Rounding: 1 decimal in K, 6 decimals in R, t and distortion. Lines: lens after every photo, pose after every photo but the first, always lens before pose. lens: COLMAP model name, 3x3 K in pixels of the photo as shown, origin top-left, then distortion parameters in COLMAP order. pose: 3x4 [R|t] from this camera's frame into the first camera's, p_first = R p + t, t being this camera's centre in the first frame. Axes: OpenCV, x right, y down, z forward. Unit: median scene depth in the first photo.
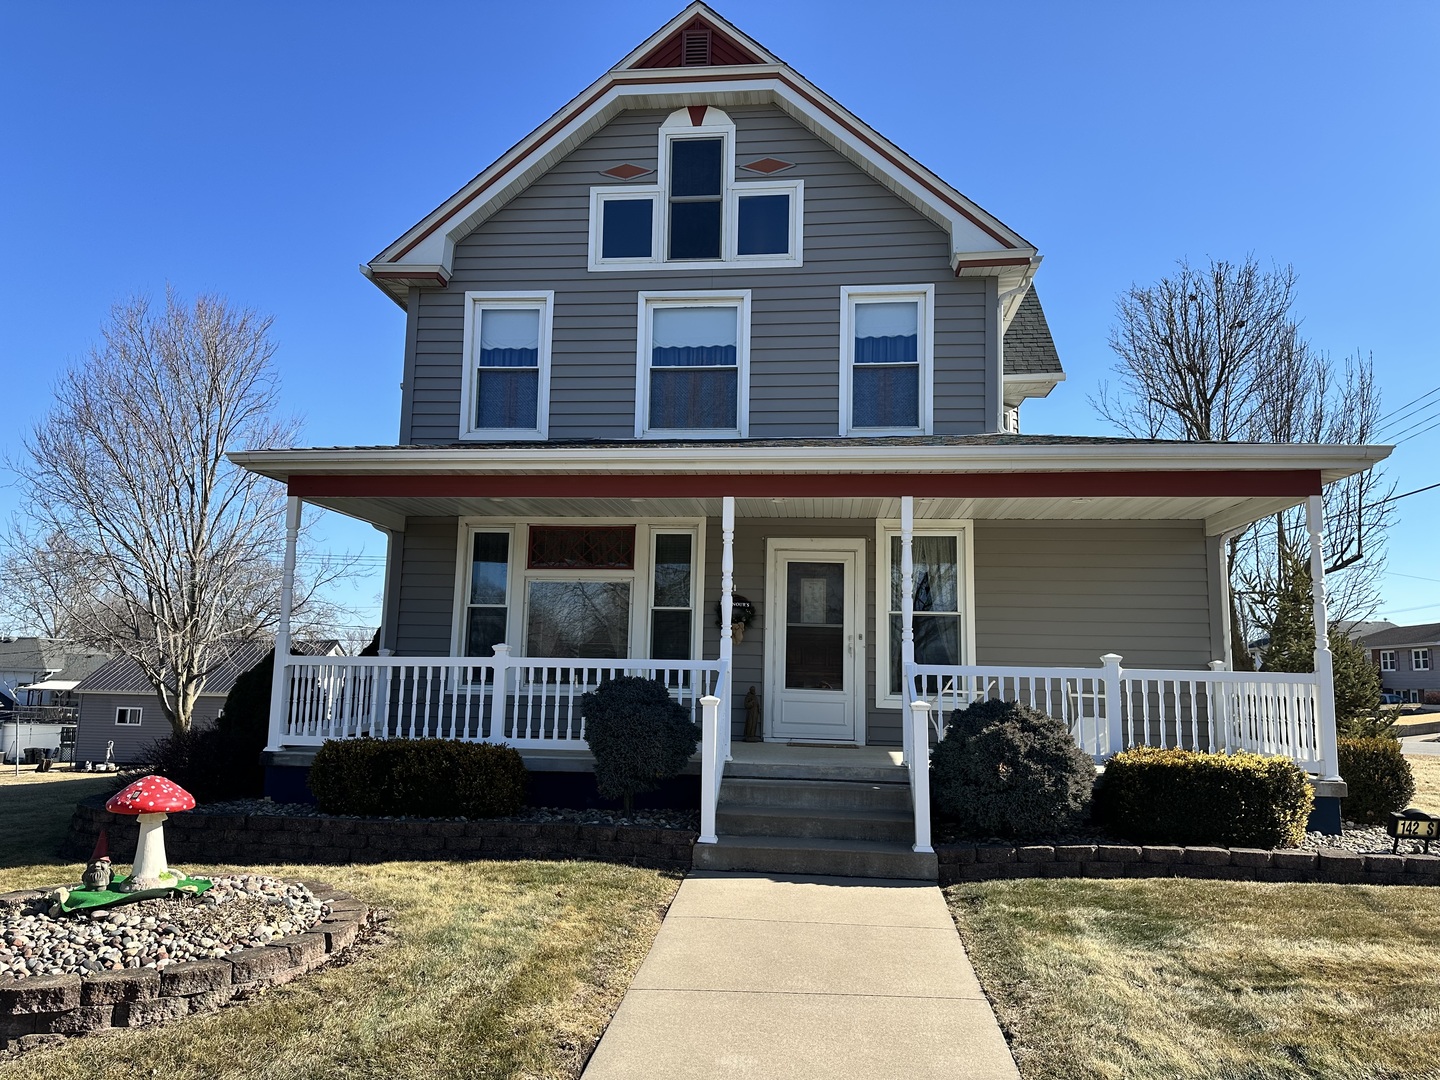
lens RADIAL K [[1031.3, 0, 720.4], [0, 1031.3, 544.7], [0, 0, 1]] dist [0.046624, -0.001677]
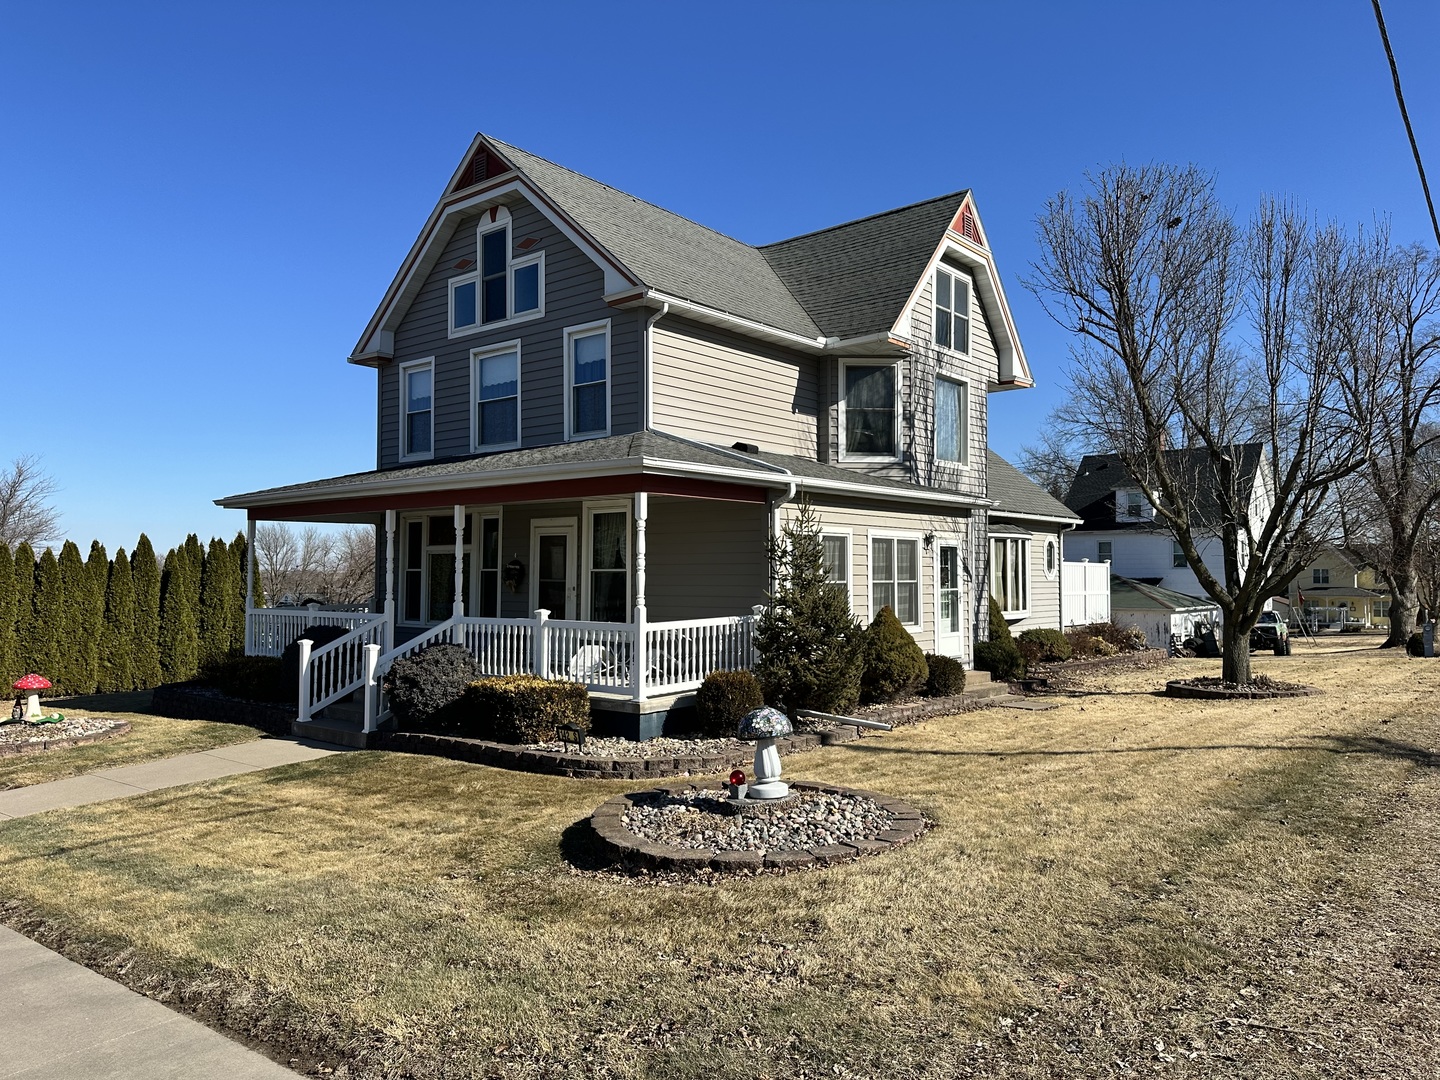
lens RADIAL K [[1007.4, 0, 731.4], [0, 1007.4, 534.3], [0, 0, 1]] dist [0.119704, -0.146569]
pose [[0.835867, -0.043287, -0.547223, 0.987612], [0.080325, 0.995801, 0.043923, -0.022835], [0.543023, -0.080669, 0.835834, -0.002268]]
